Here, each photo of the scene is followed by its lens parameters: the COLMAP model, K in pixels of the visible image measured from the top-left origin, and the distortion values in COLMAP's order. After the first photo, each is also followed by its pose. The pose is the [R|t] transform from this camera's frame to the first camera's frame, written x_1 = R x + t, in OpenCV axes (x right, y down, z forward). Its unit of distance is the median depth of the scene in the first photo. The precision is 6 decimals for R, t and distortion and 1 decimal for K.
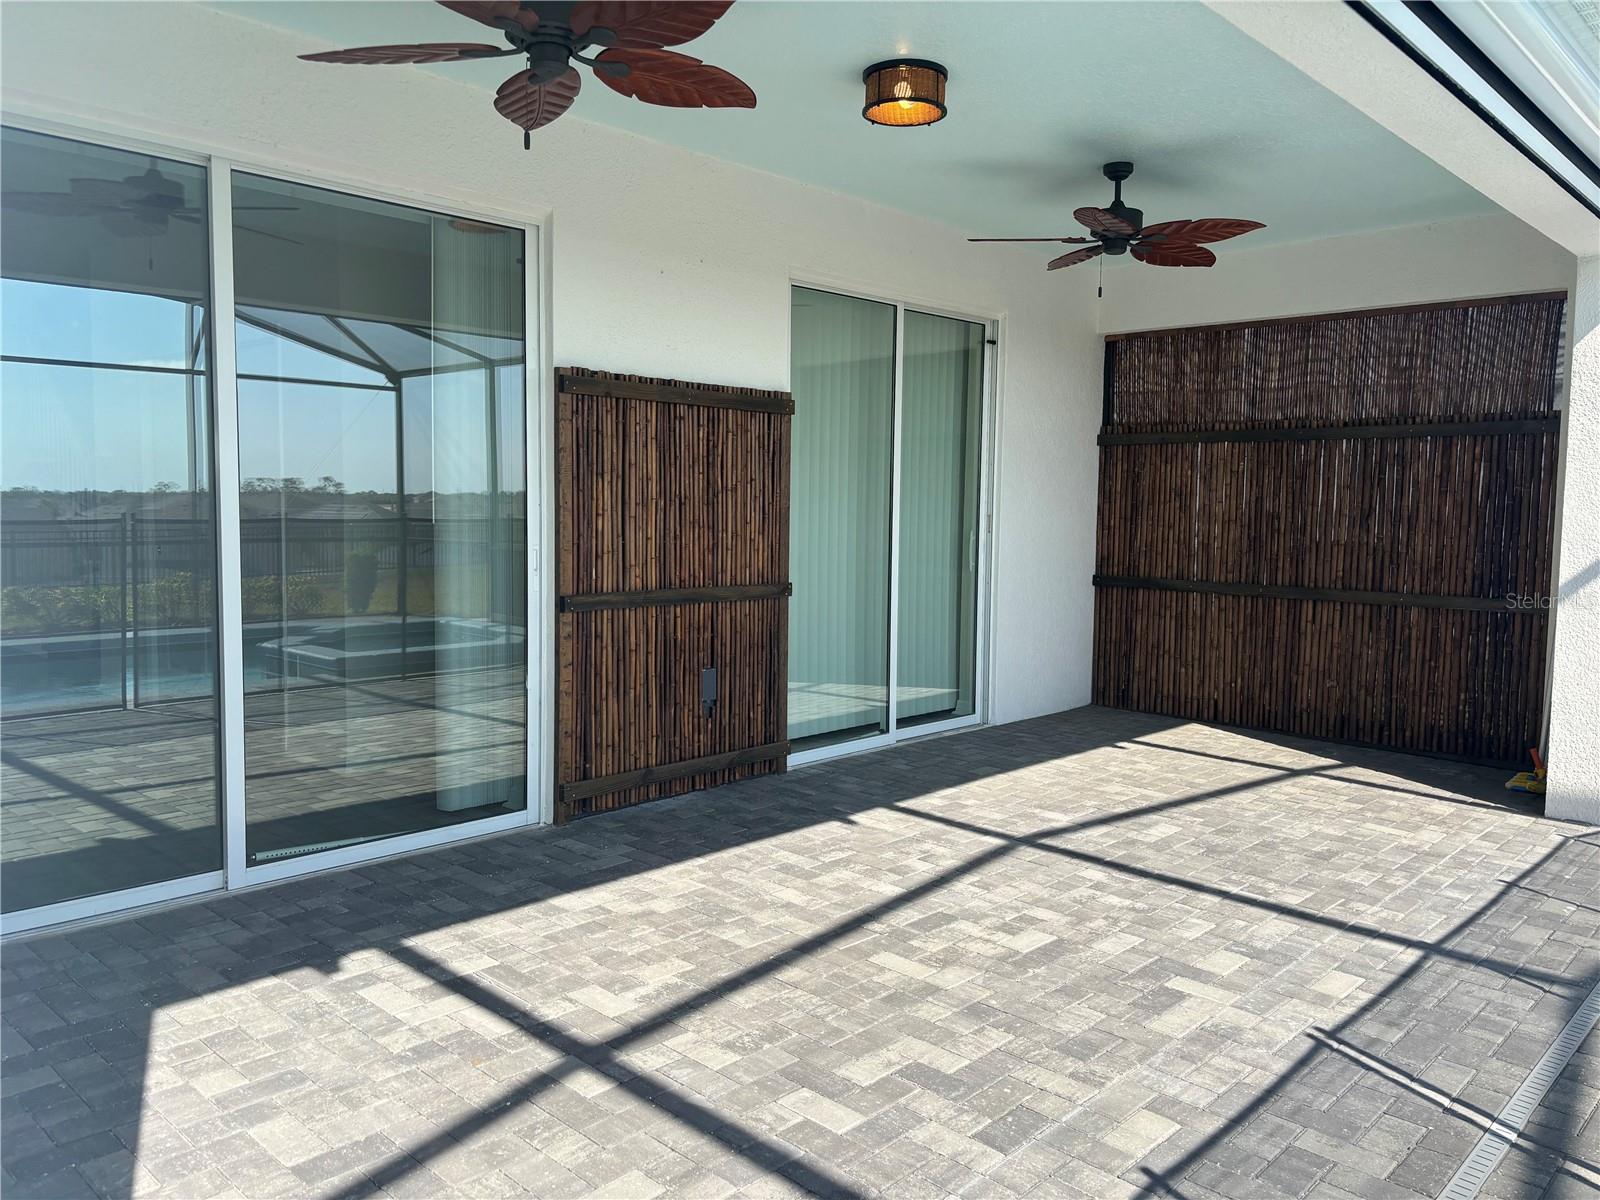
lens RADIAL K [[1216.0, 0, 792.7], [0, 1216.0, 600.6], [0, 0, 1]] dist [0.056784, -0.061861]
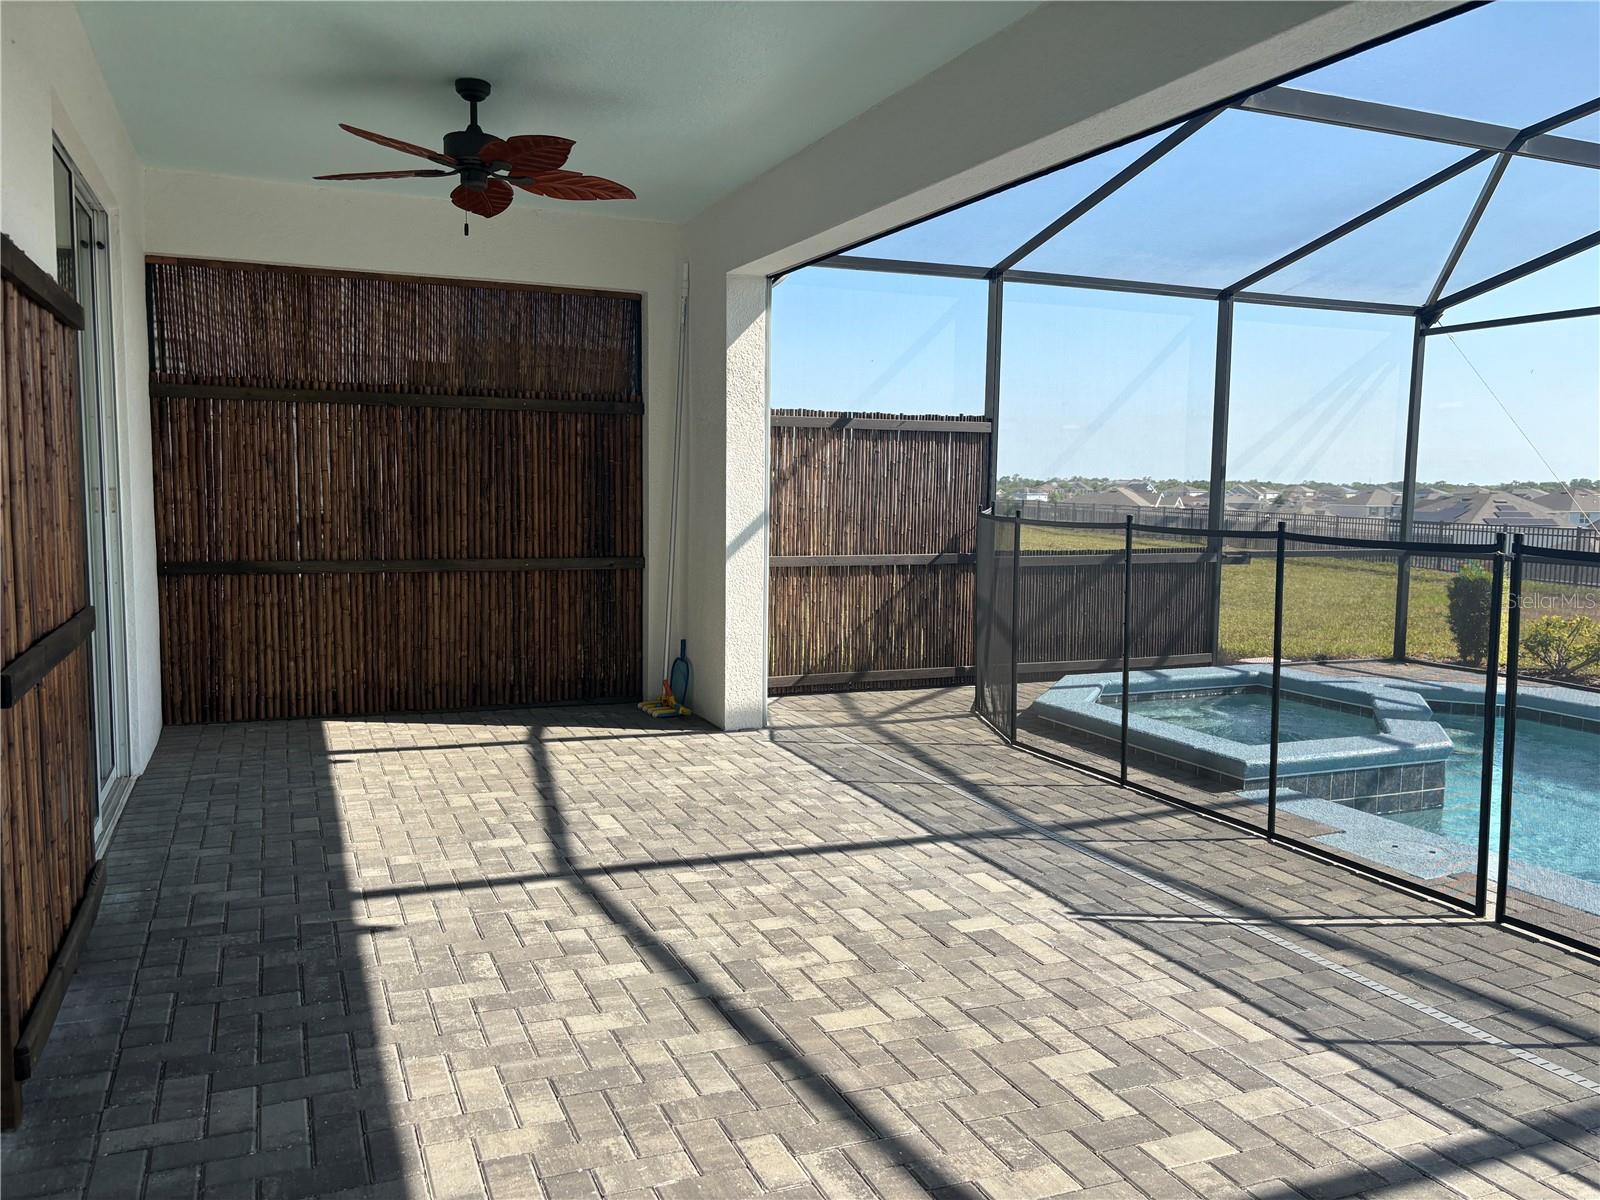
lens RADIAL K [[1216.0, 0, 792.7], [0, 1216.0, 600.6], [0, 0, 1]] dist [0.056784, -0.061861]
pose [[0.397094, -0.099091, 0.912413, -0.579661], [0.067291, 0.994622, 0.078733, -0.057547], [-0.915308, 0.030133, 0.401627, 0.571035]]
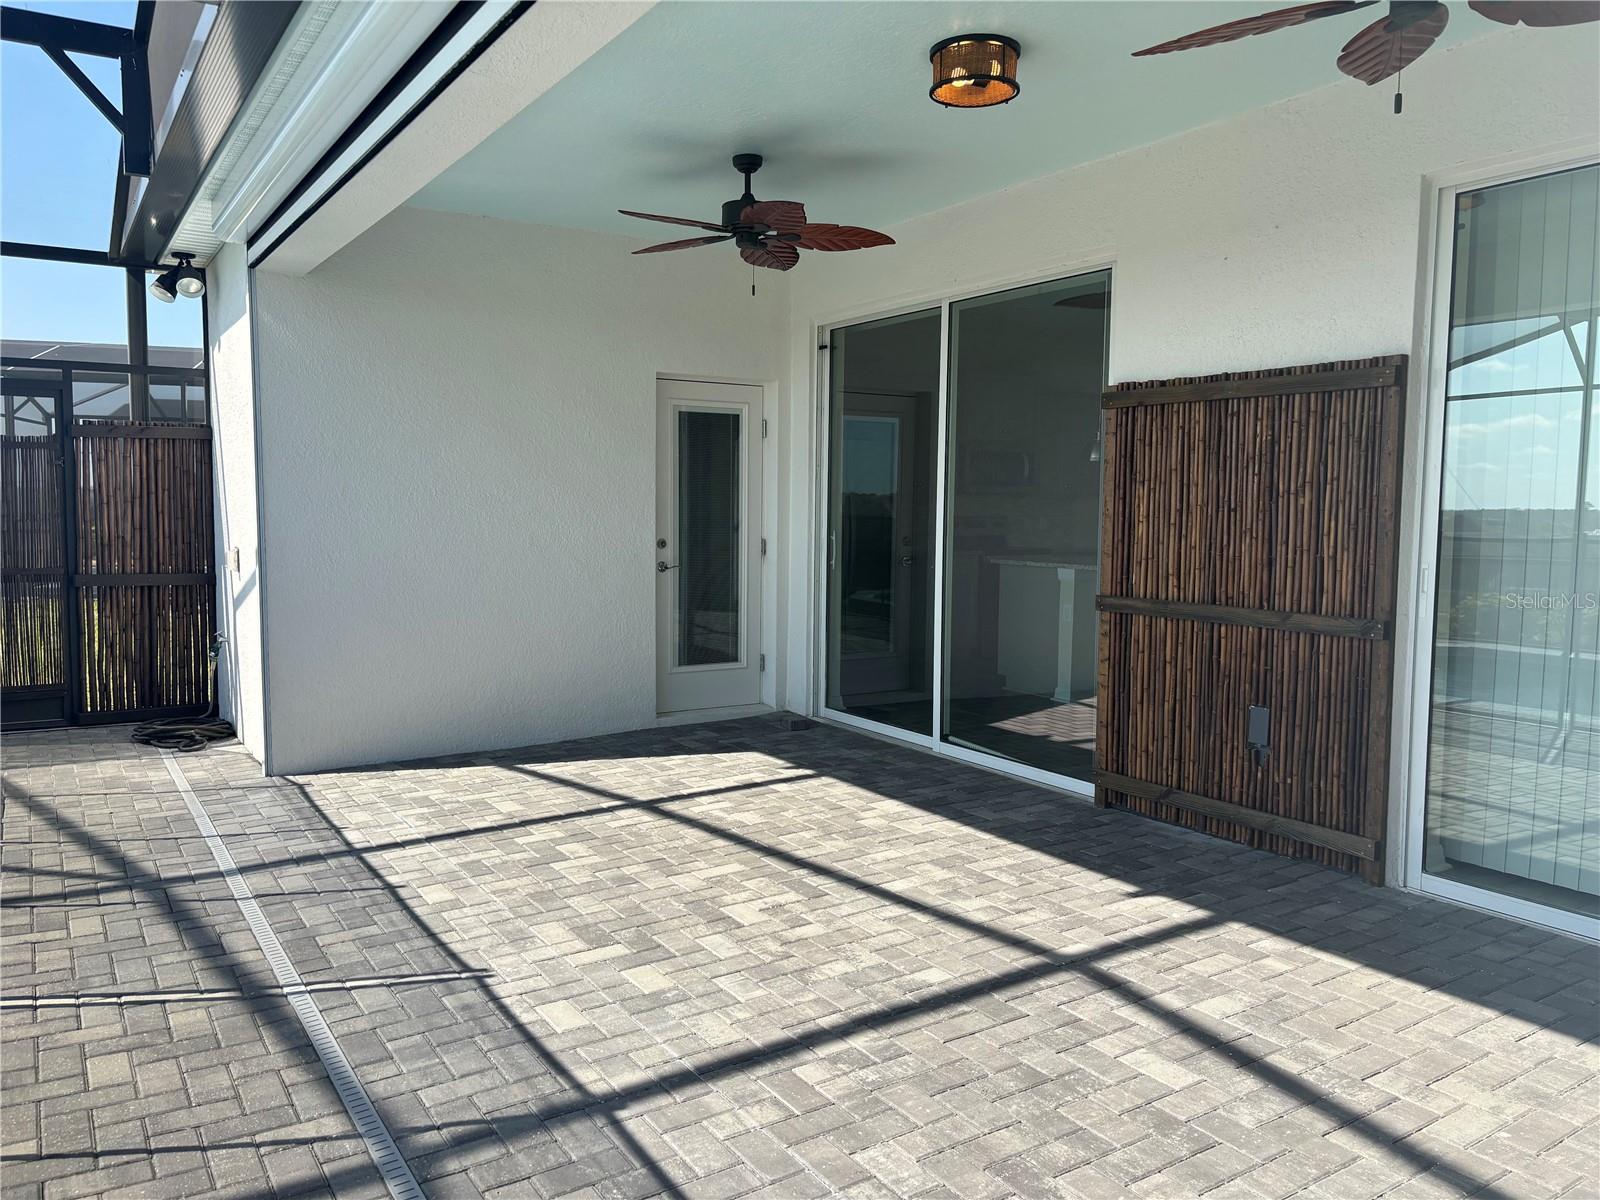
lens RADIAL K [[1216.0, 0, 792.7], [0, 1216.0, 600.6], [0, 0, 1]] dist [0.056784, -0.061861]
pose [[-0.253436, 0.060100, -0.965483, 1.052792], [-0.092571, 0.991981, 0.086049, -0.075892], [0.962913, 0.111183, -0.245840, 1.128736]]
